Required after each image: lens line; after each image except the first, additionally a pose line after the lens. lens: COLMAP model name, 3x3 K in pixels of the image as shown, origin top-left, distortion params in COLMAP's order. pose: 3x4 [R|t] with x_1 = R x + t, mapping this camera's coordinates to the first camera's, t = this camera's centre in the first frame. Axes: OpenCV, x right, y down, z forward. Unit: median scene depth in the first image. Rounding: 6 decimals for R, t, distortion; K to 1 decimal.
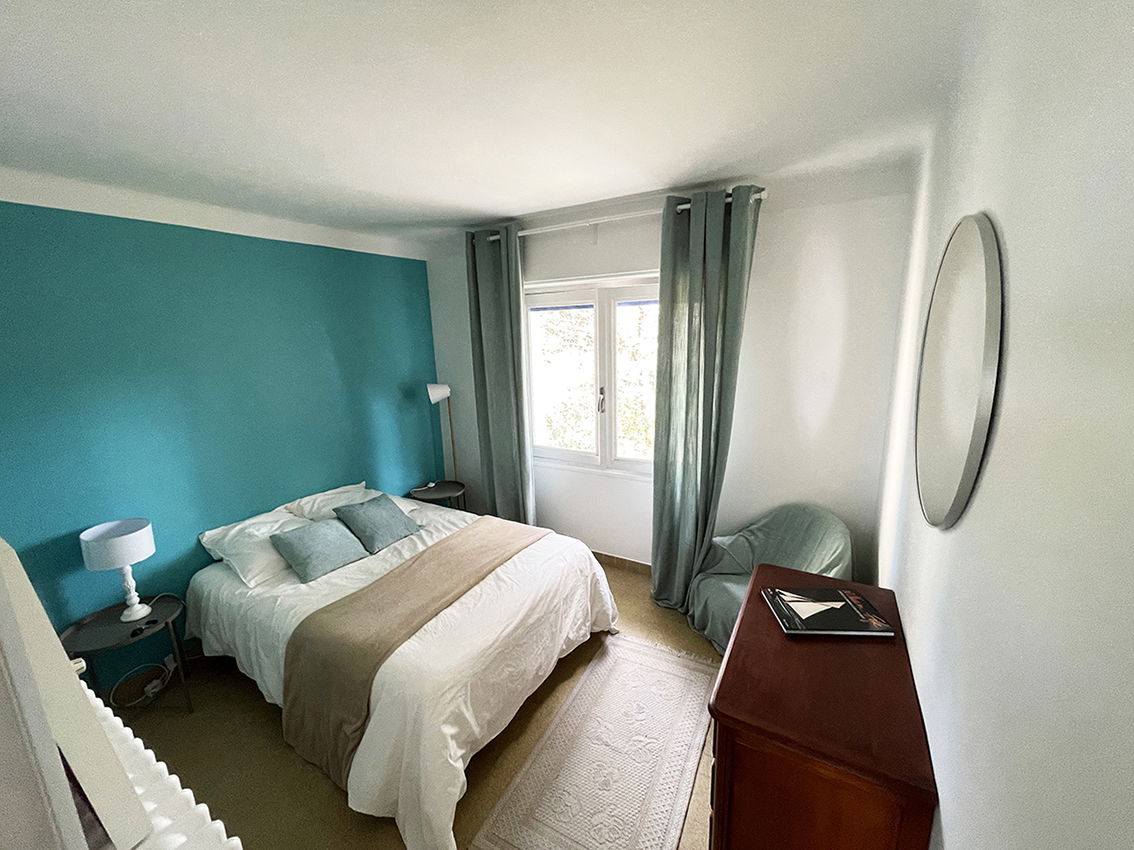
lens RADIAL K [[455.0, 0, 567.0], [0, 455.0, 426.3], [0, 0, 1]] dist [-0.001884, -0.002300]
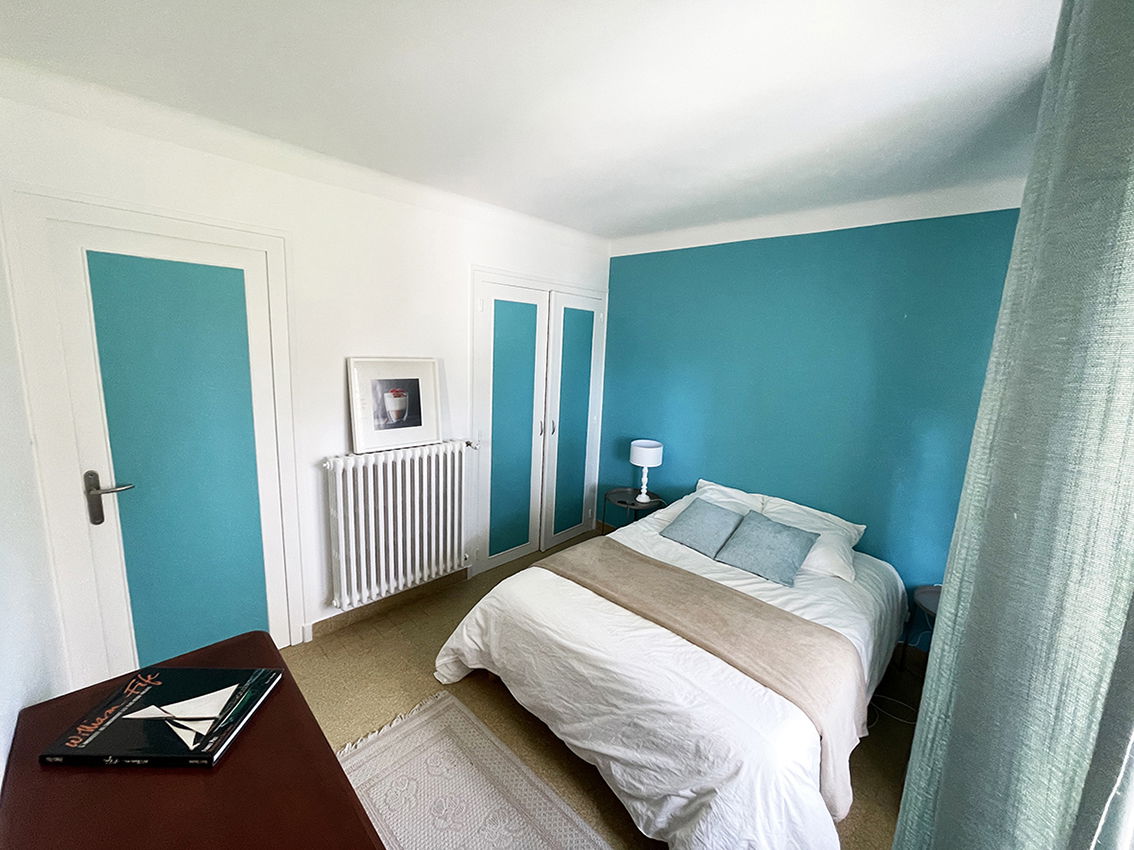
lens RADIAL K [[455.0, 0, 568.2], [0, 455.0, 417.8], [0, 0, 1]] dist [-0.001884, -0.002300]
pose [[-0.254362, 0.177116, -0.950752, 0.547572], [-0.238220, 0.941321, 0.239092, -0.165155], [0.937311, 0.287304, -0.197243, 0.883772]]
